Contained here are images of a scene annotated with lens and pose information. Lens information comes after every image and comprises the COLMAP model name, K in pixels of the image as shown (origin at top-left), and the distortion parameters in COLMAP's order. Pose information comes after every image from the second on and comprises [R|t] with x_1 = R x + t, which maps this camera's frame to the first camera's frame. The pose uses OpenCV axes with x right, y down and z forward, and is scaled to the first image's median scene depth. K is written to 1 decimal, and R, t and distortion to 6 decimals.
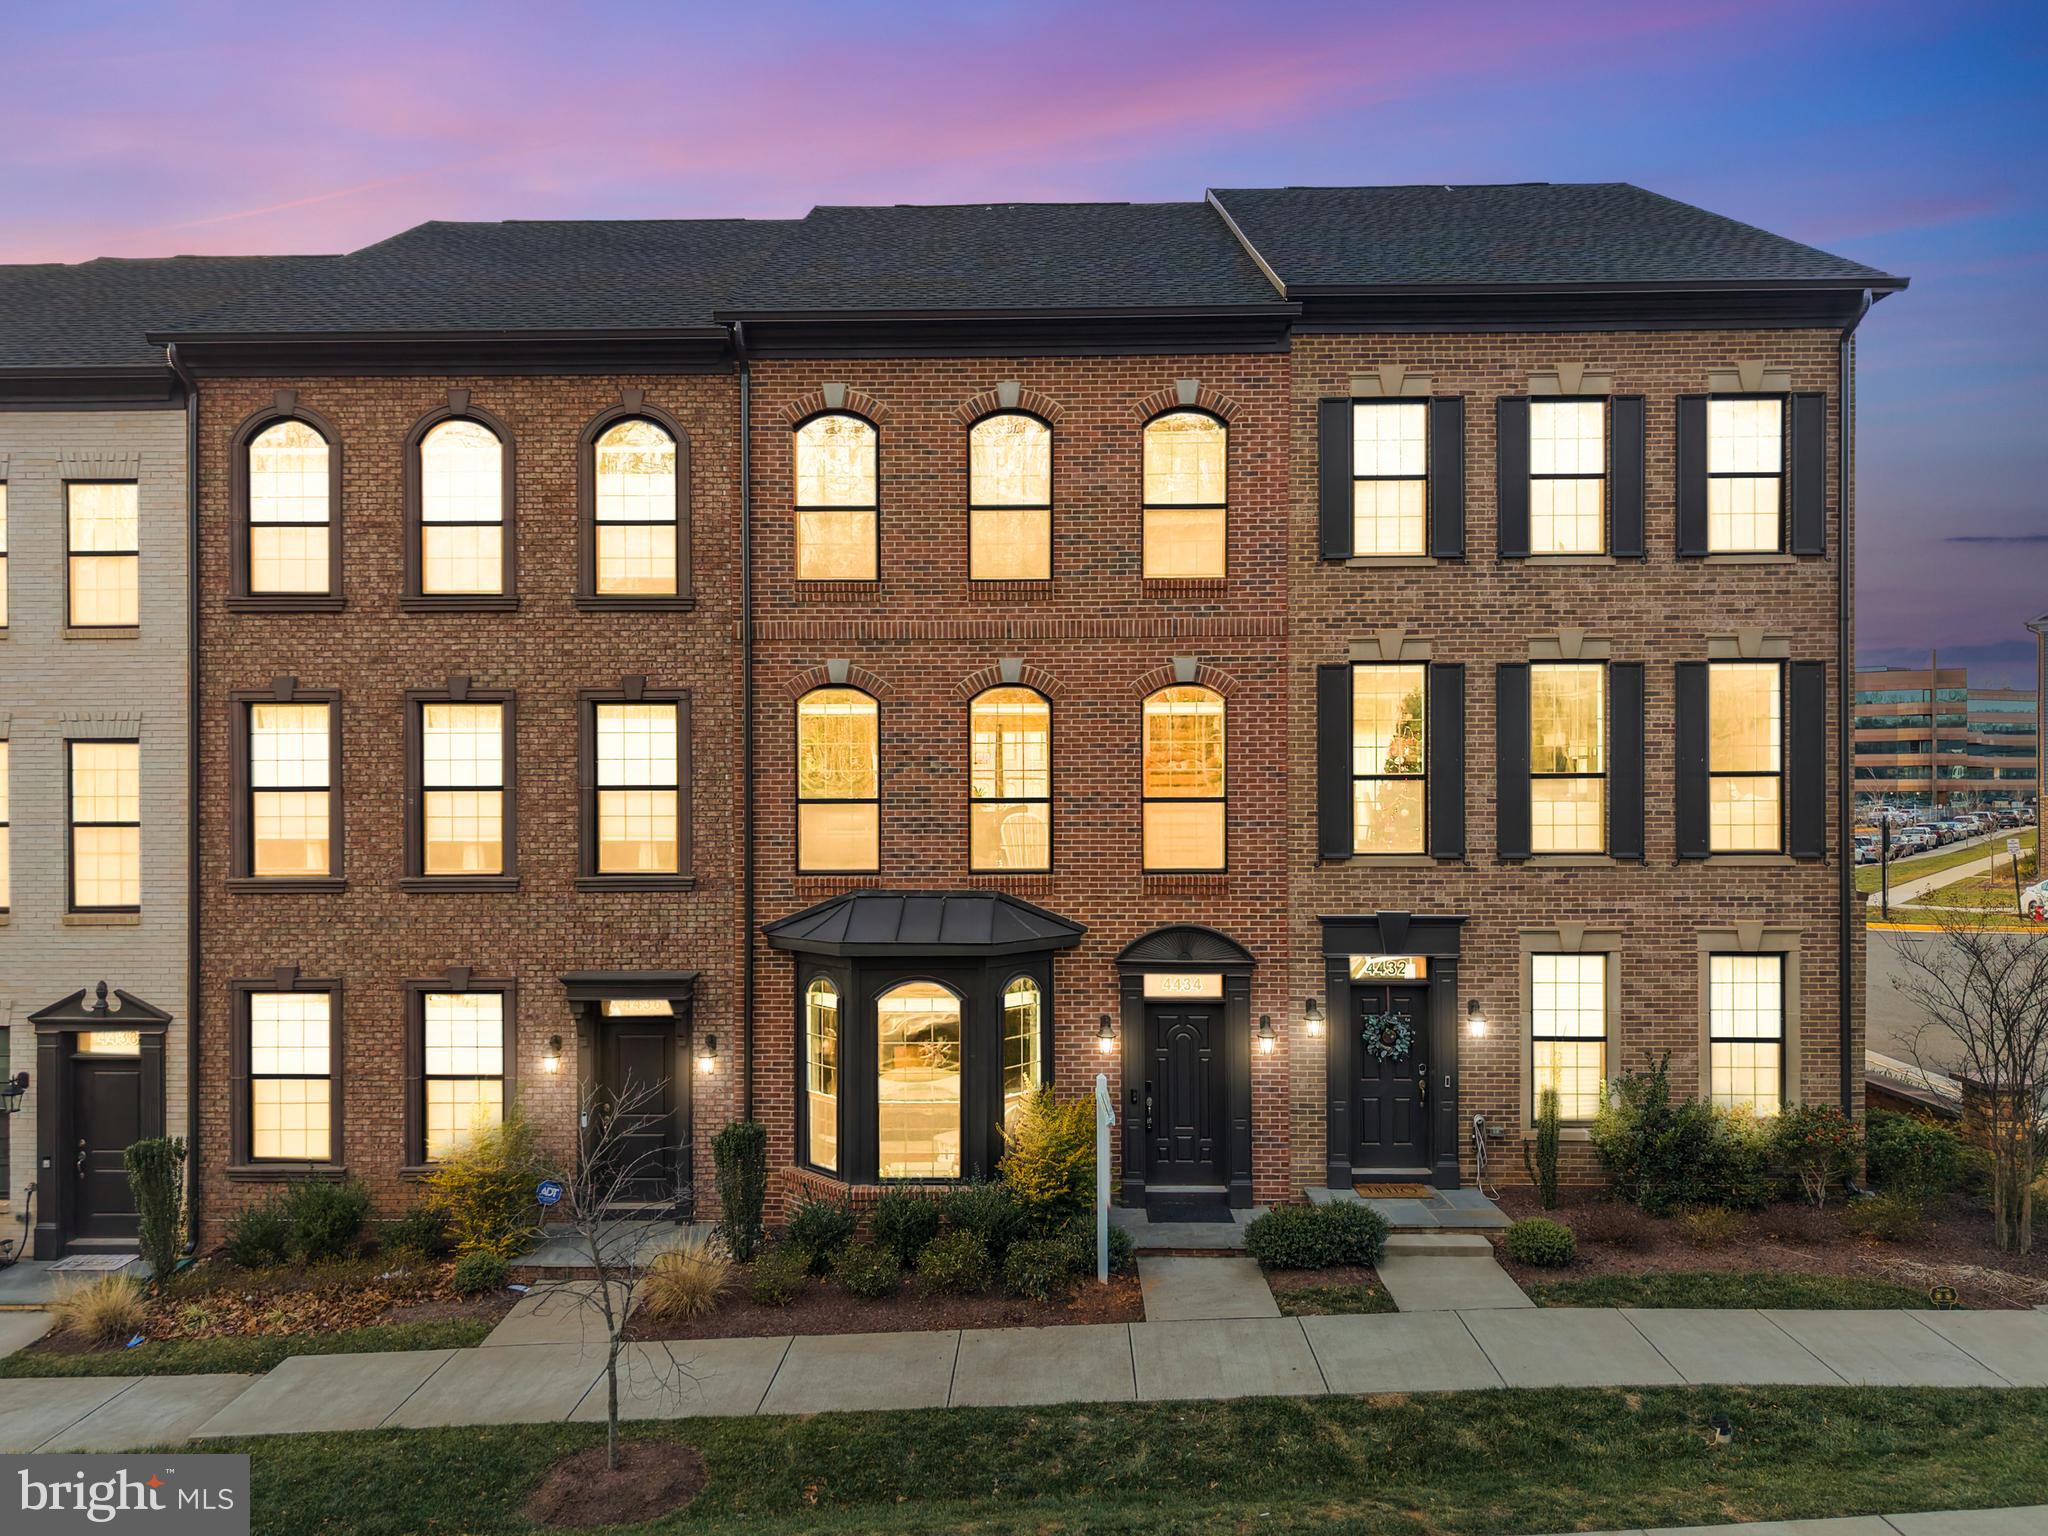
lens RADIAL K [[1387.1, 0, 1017.6], [0, 1387.1, 794.8], [0, 0, 1]] dist [0.004462, -0.000234]
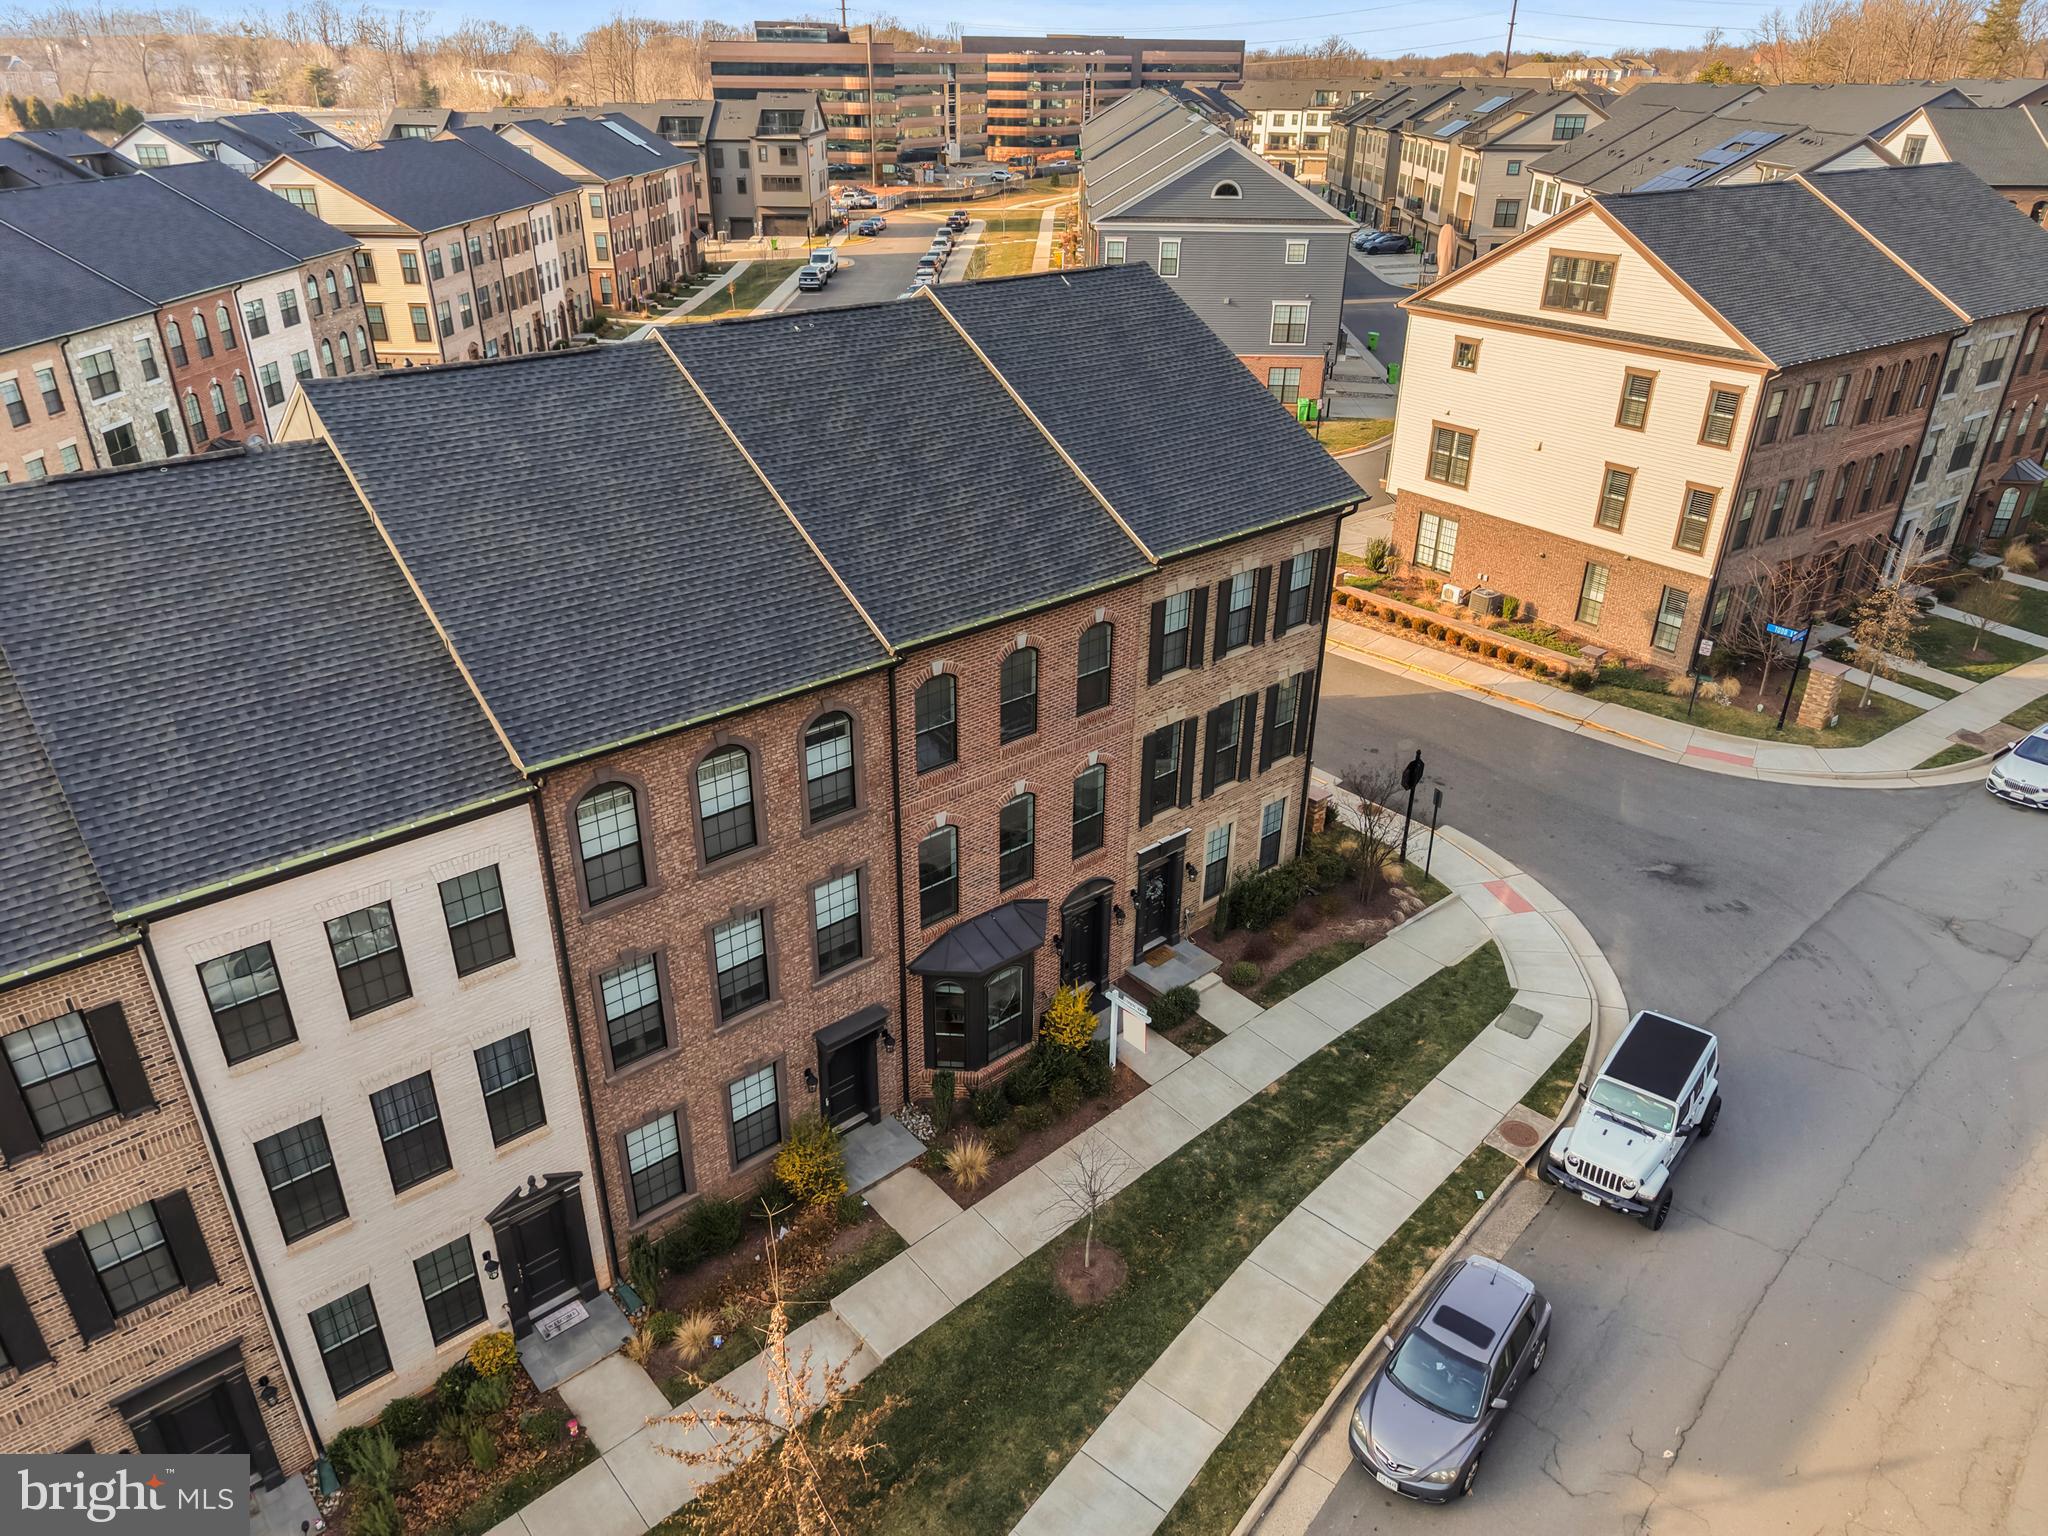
lens RADIAL K [[1360.0, 0, 1024.0], [0, 1360.0, 768.0], [0, 0, 1]] dist [-0.002654, -0.004230]
pose [[0.743715, -0.295949, 0.599419, -1.009461], [-0.011720, 0.890756, 0.454331, -0.882548], [-0.668394, -0.344918, 0.659000, -0.100190]]
